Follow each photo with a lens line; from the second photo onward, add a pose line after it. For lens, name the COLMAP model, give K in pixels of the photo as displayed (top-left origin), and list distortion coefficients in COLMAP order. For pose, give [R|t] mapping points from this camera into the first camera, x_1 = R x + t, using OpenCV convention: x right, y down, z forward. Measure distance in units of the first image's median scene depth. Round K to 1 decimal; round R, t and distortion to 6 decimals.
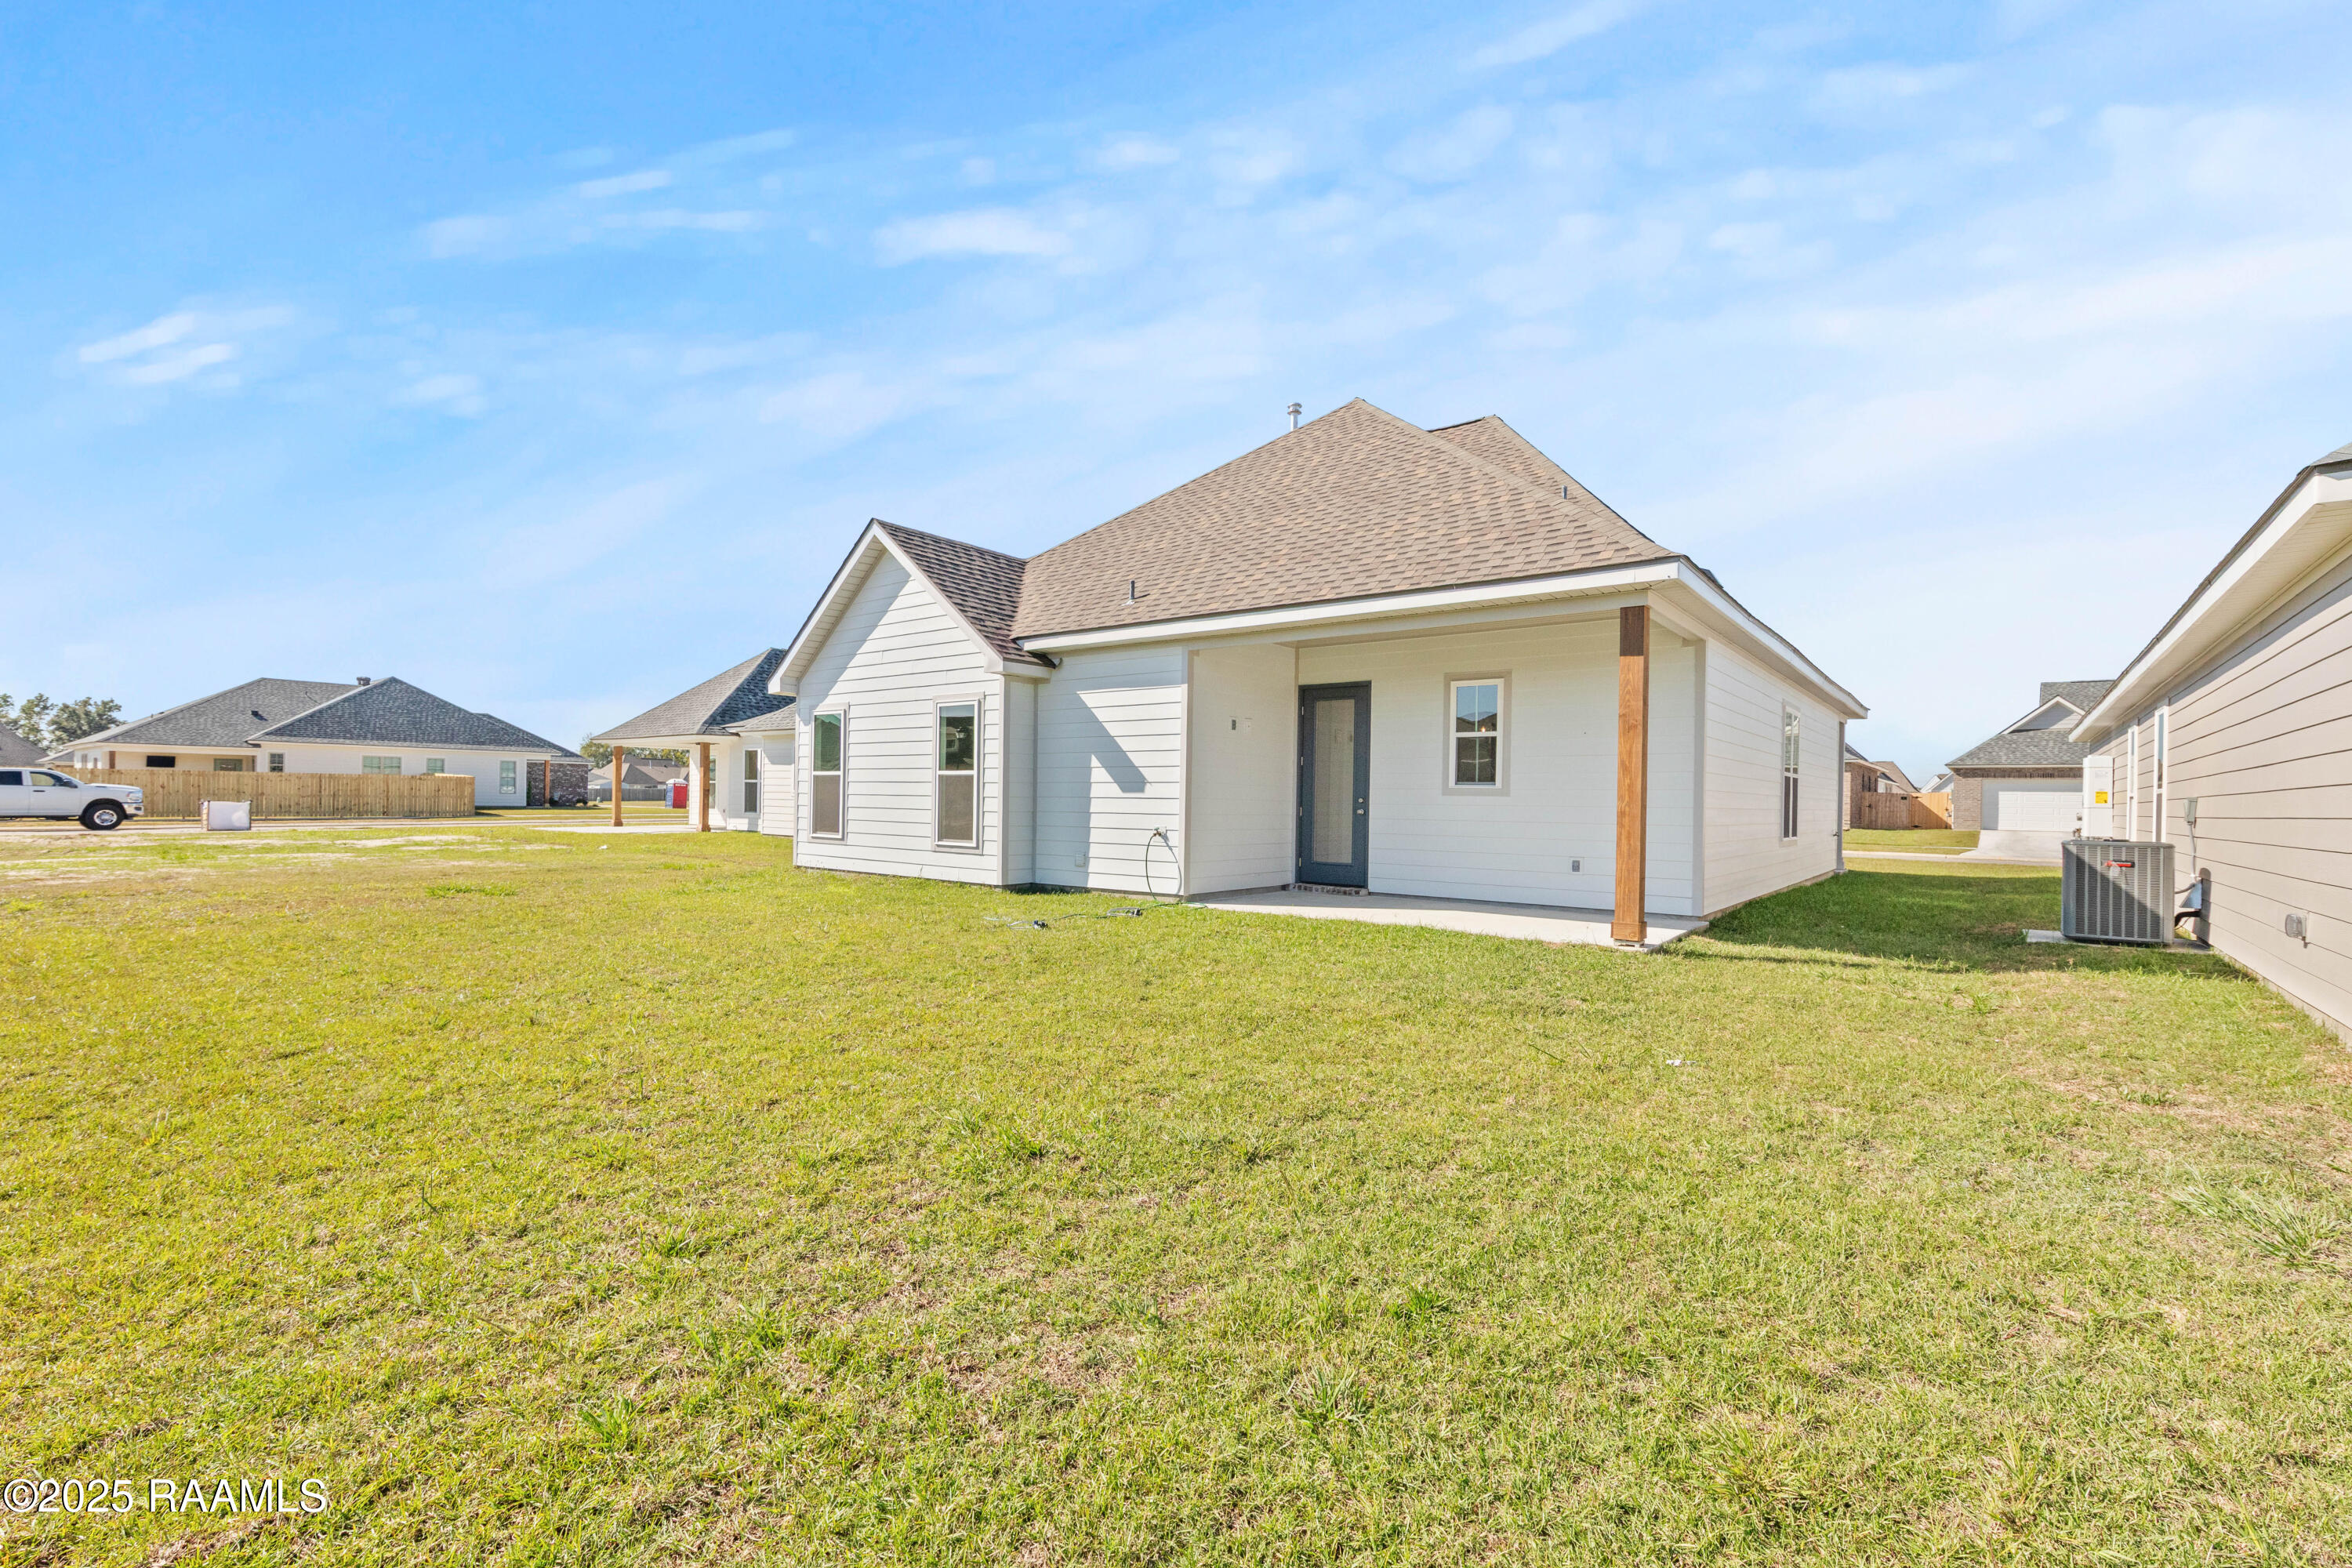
lens RADIAL K [[993.6, 0, 1165.5], [0, 993.6, 777.0], [0, 0, 1]] dist [0.005158, -0.001052]
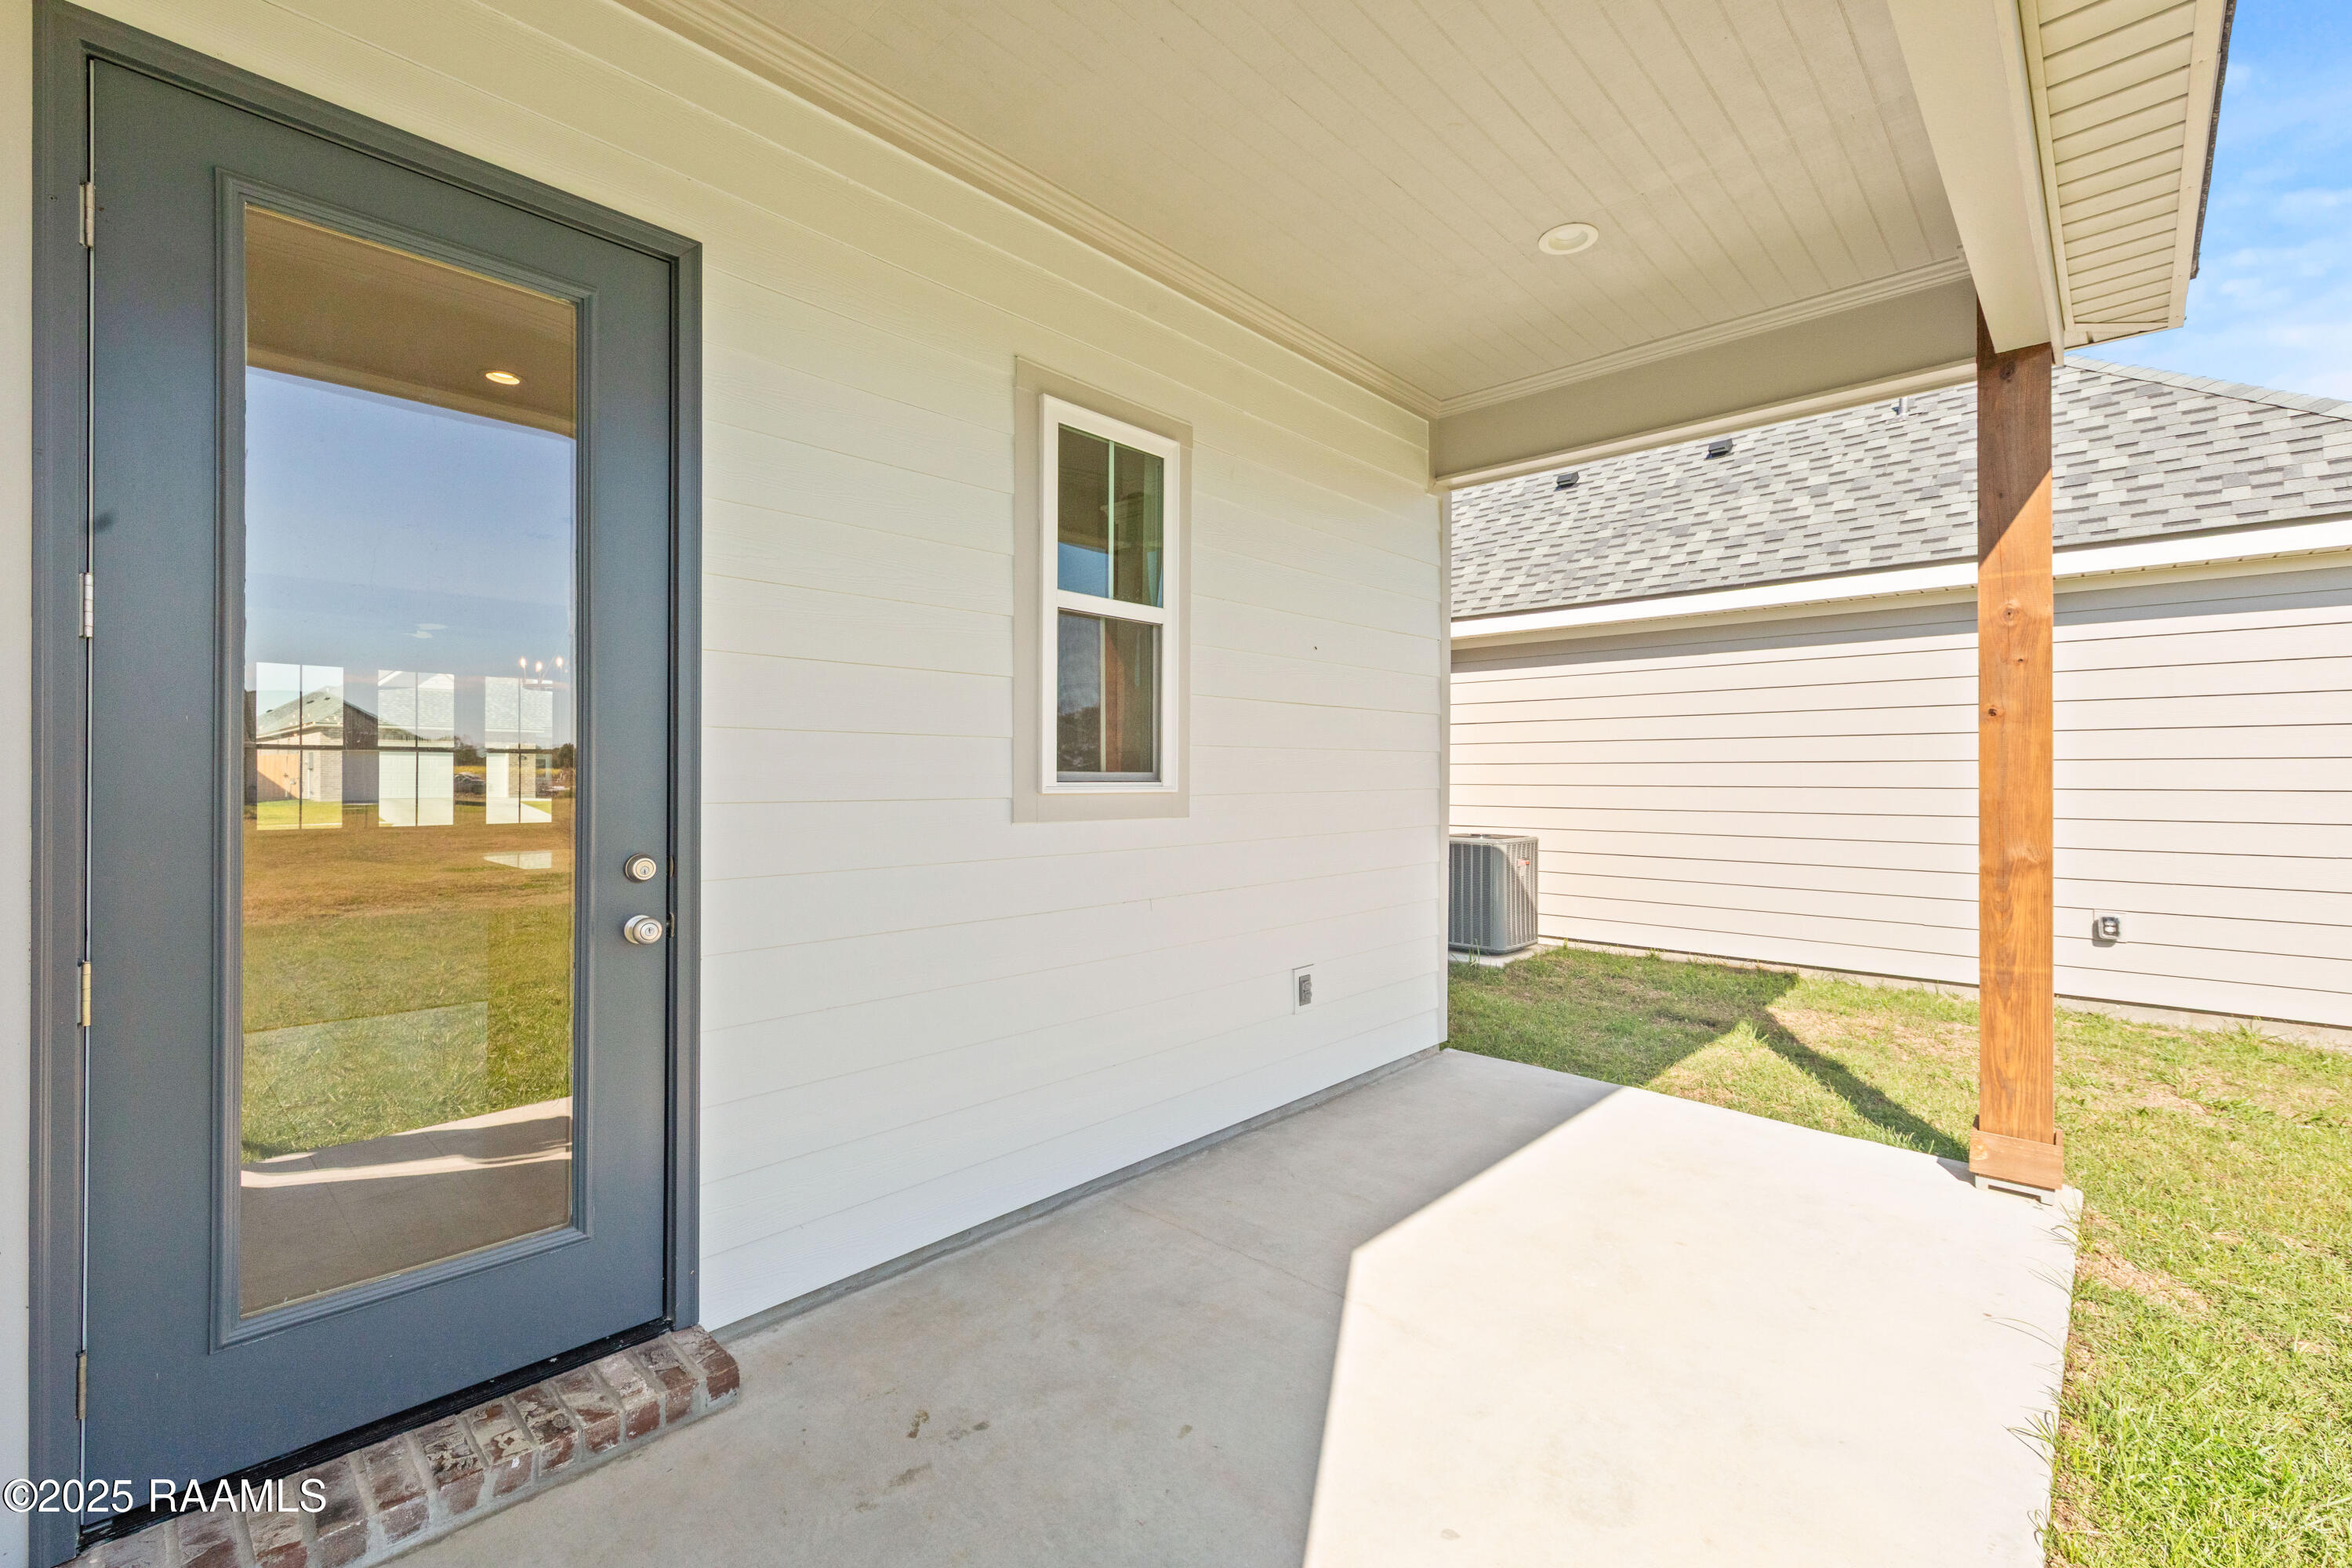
lens RADIAL K [[998.1, 0, 1147.1], [0, 998.1, 780.5], [0, 0, 1]] dist [-0.002619, -0.000199]
pose [[0.085605, -0.019670, 0.996135, 0.022064], [-0.018501, 0.999601, 0.021329, 0.000725], [-0.996157, -0.020255, 0.085207, 0.910694]]
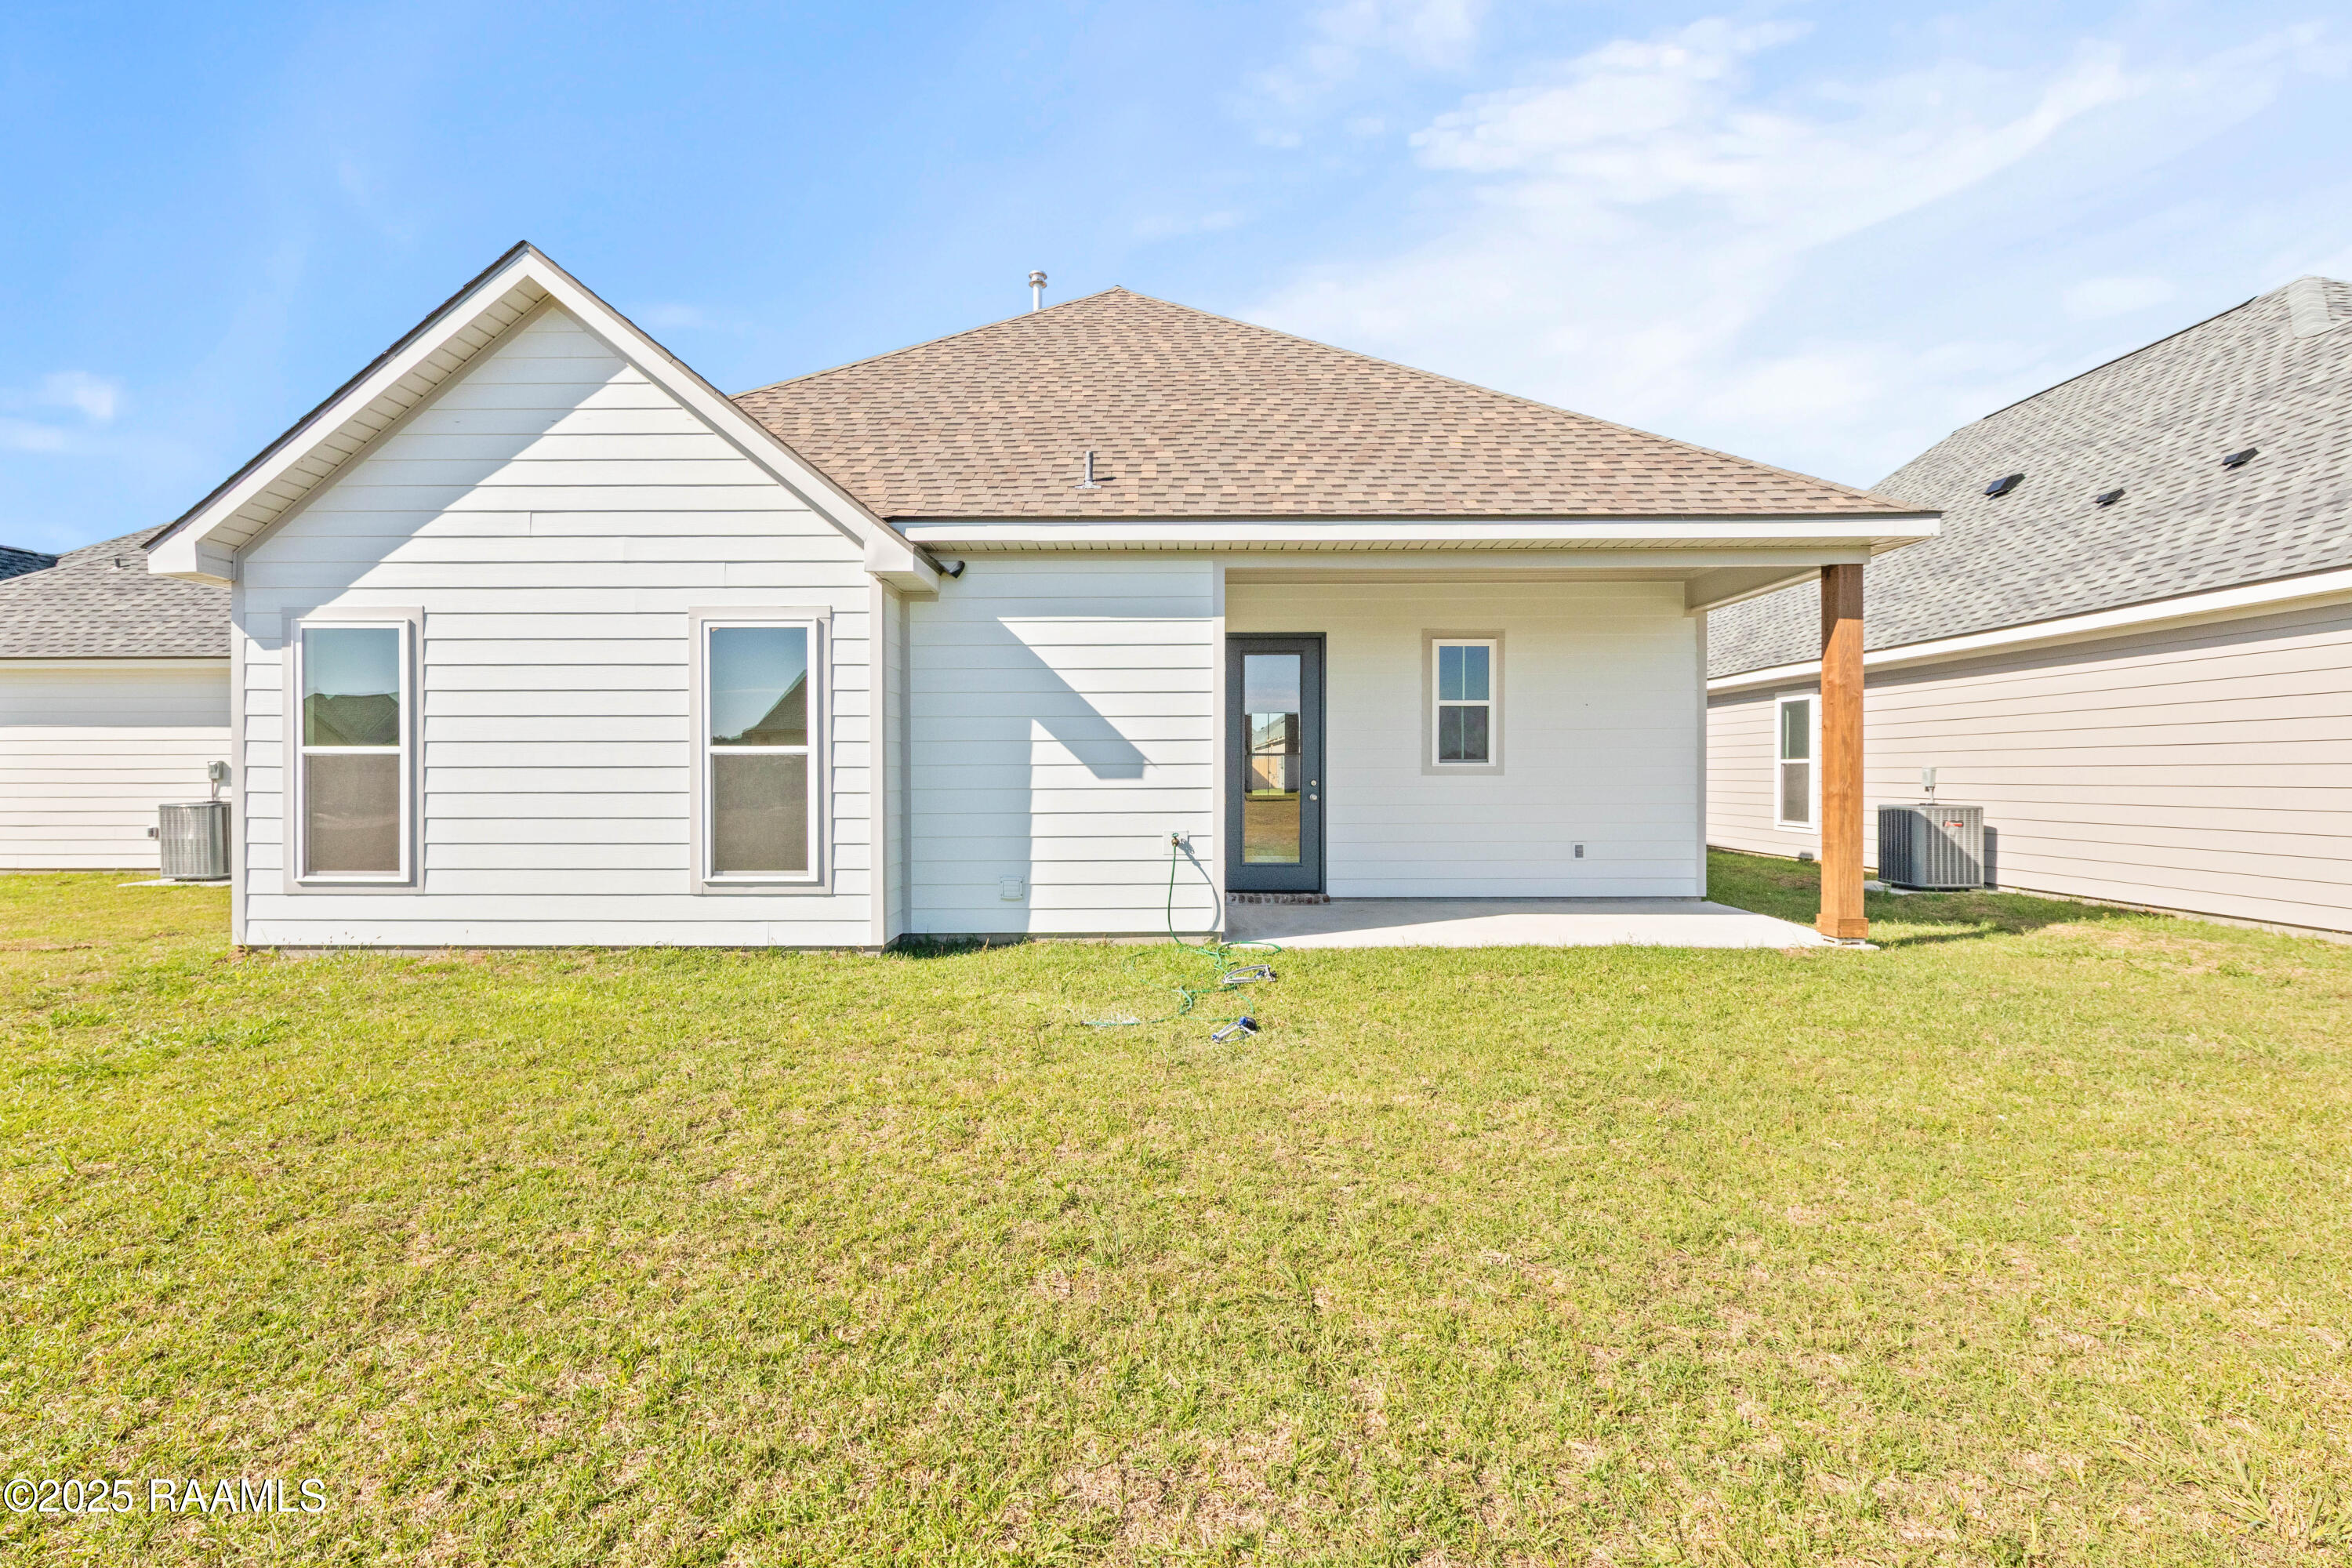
lens RADIAL K [[998.1, 0, 1147.1], [0, 998.1, 780.5], [0, 0, 1]] dist [-0.002619, -0.000199]
pose [[0.795535, -0.021453, 0.605527, -0.397495], [0.002621, 0.999486, 0.031966, -0.004572], [-0.605901, -0.023843, 0.795182, 0.457724]]
